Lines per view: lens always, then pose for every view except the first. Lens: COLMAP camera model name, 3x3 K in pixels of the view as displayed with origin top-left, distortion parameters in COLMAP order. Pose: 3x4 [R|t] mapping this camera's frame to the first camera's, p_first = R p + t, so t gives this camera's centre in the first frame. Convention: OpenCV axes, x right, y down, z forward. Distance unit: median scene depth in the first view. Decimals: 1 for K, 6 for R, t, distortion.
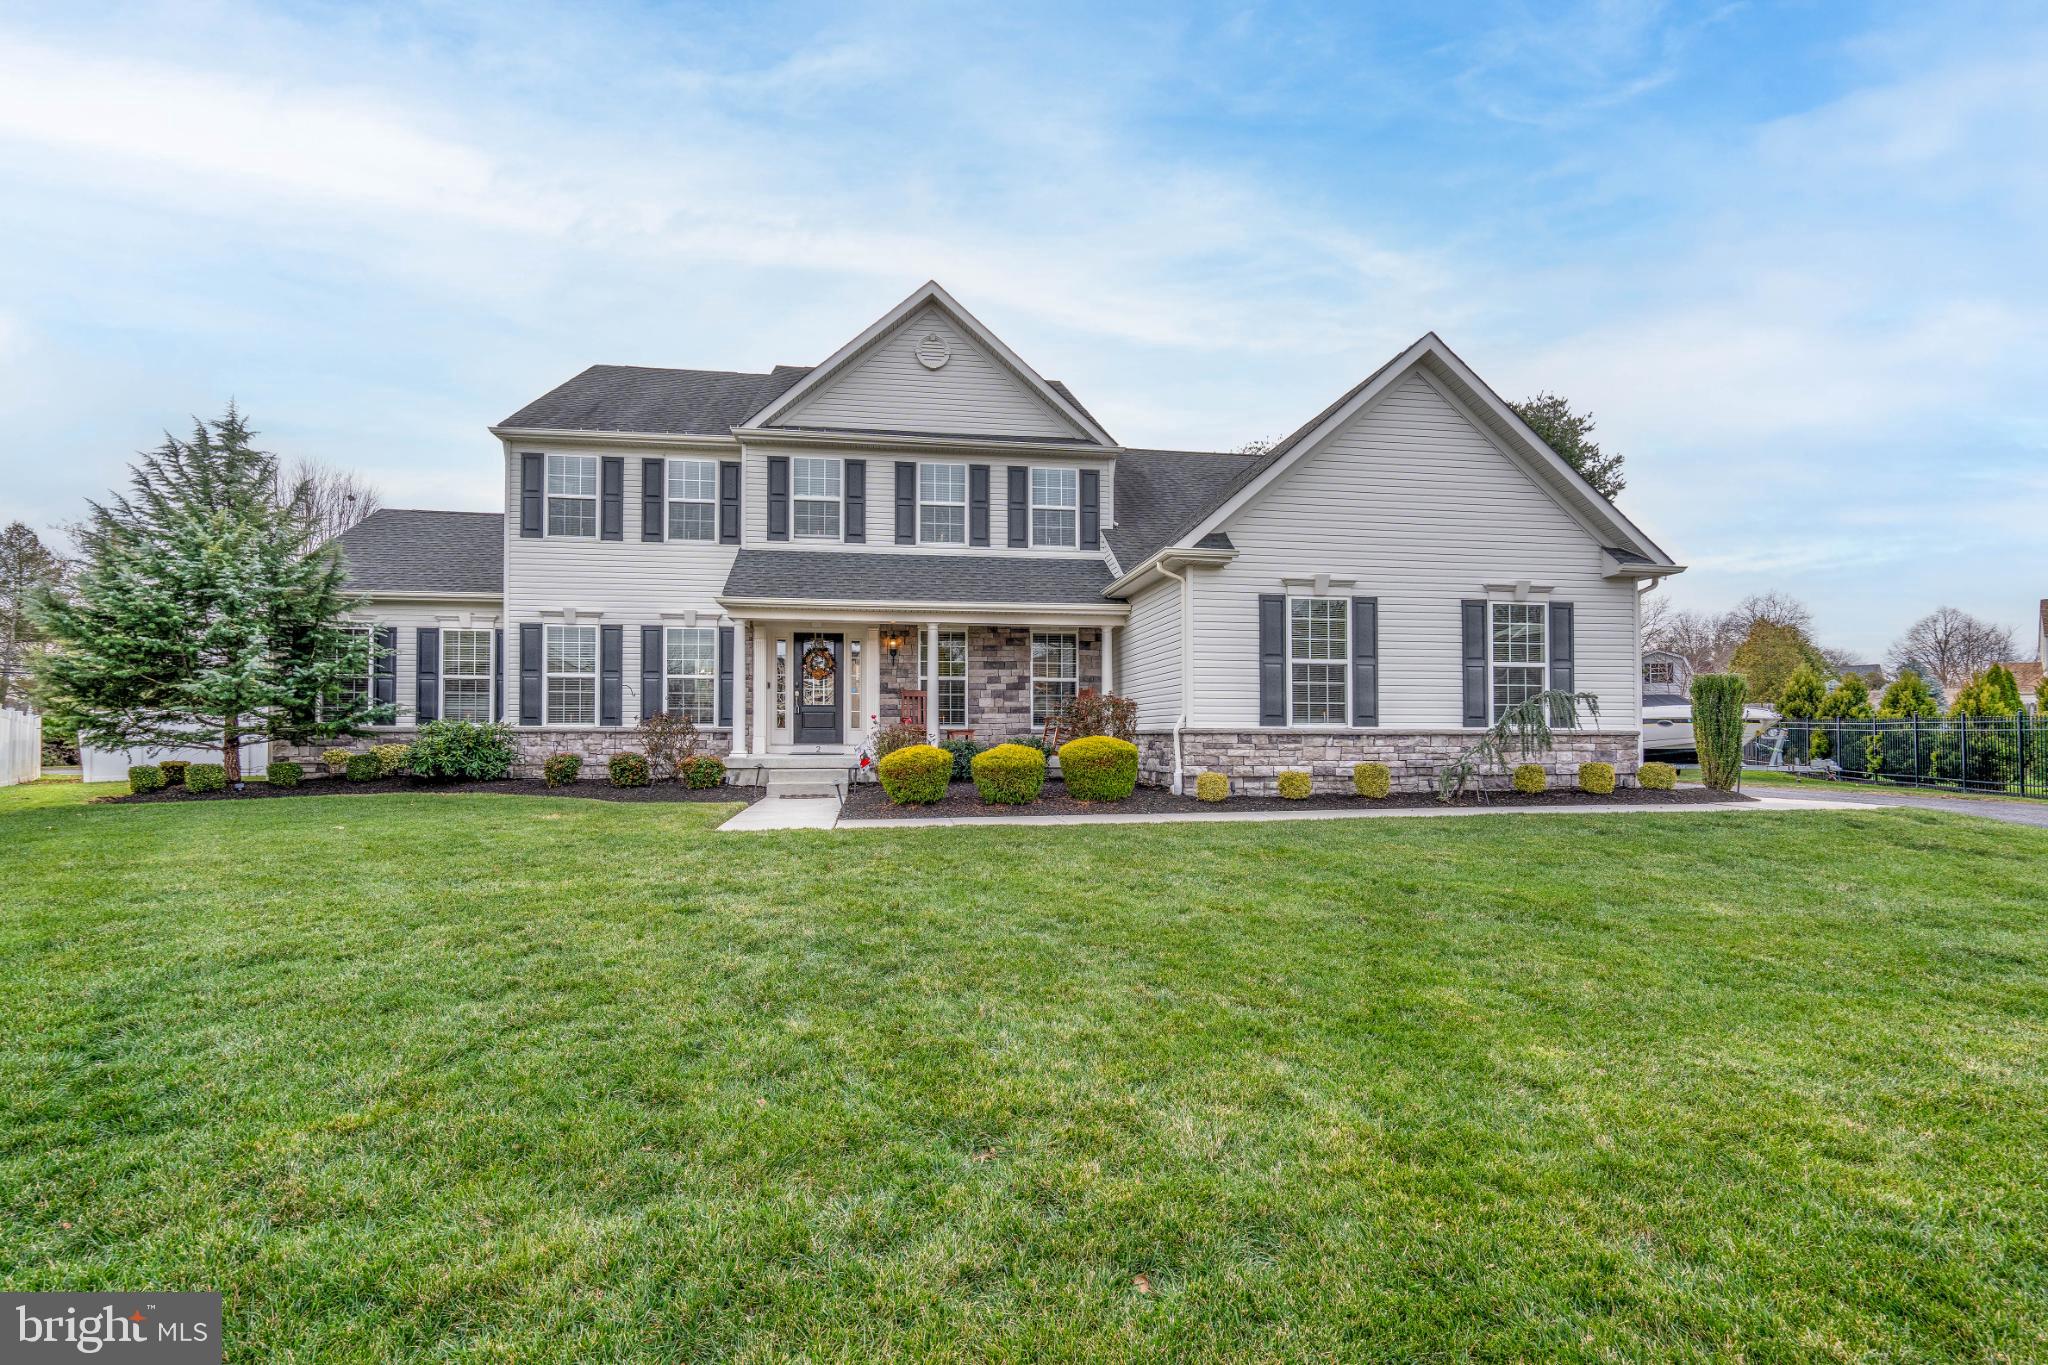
lens RADIAL K [[934.0, 0, 1025.7], [0, 934.0, 729.7], [0, 0, 1]] dist [-0.003243, -0.000281]
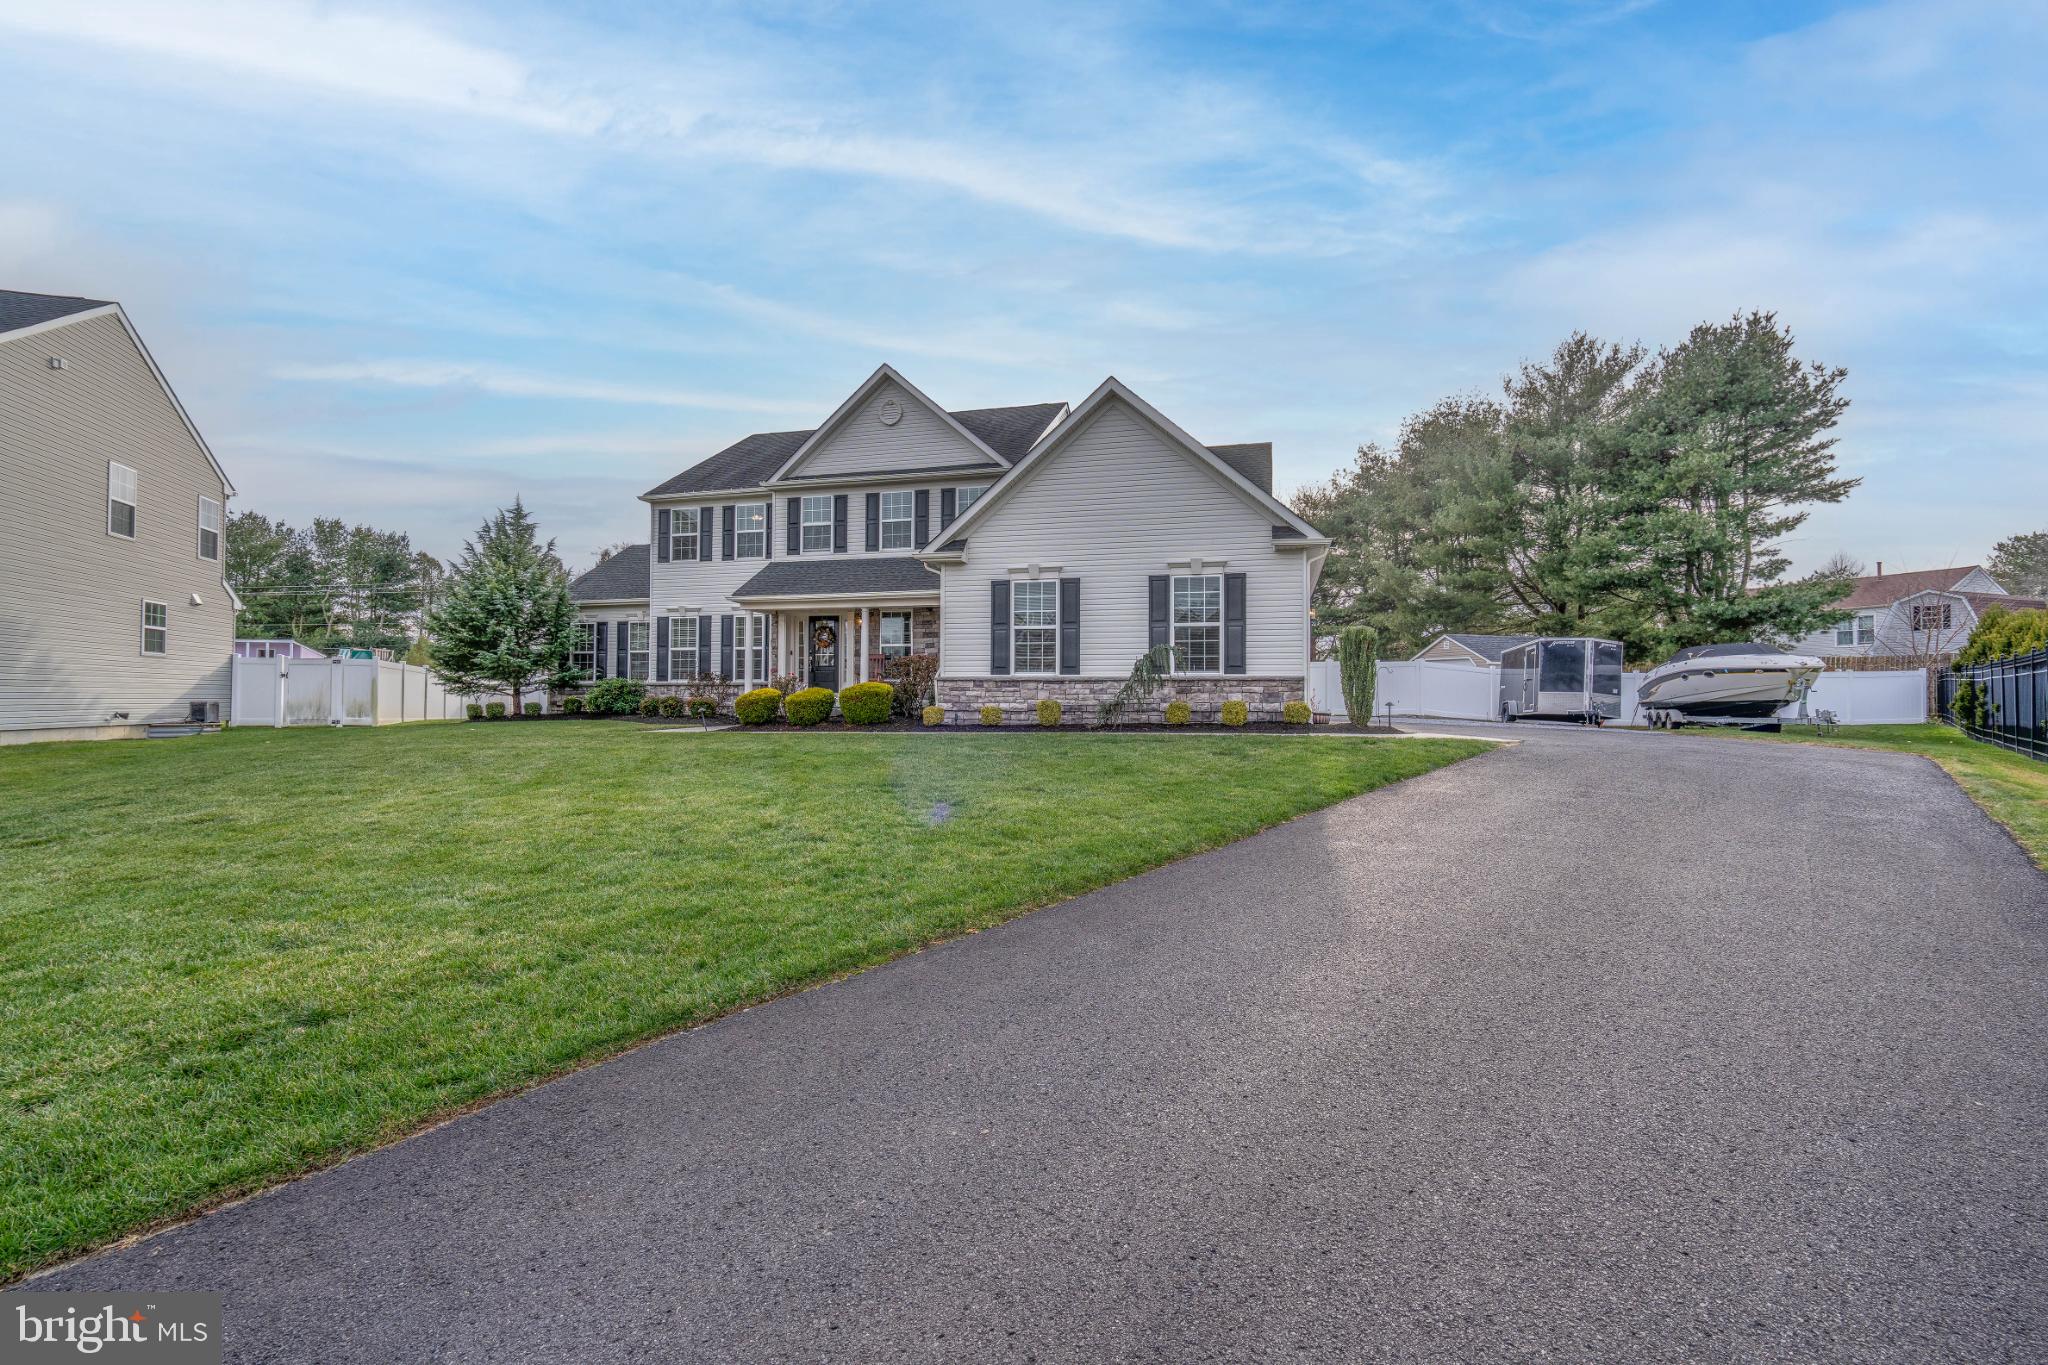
lens RADIAL K [[910.6, 0, 1024.6], [0, 910.6, 690.9], [0, 0, 1]] dist [0.001267, 0.000072]
pose [[0.920426, -0.003624, -0.390900, 0.638750], [0.002075, 0.999988, -0.004385, 0.020319], [0.390911, 0.003225, 0.920423, -0.185219]]
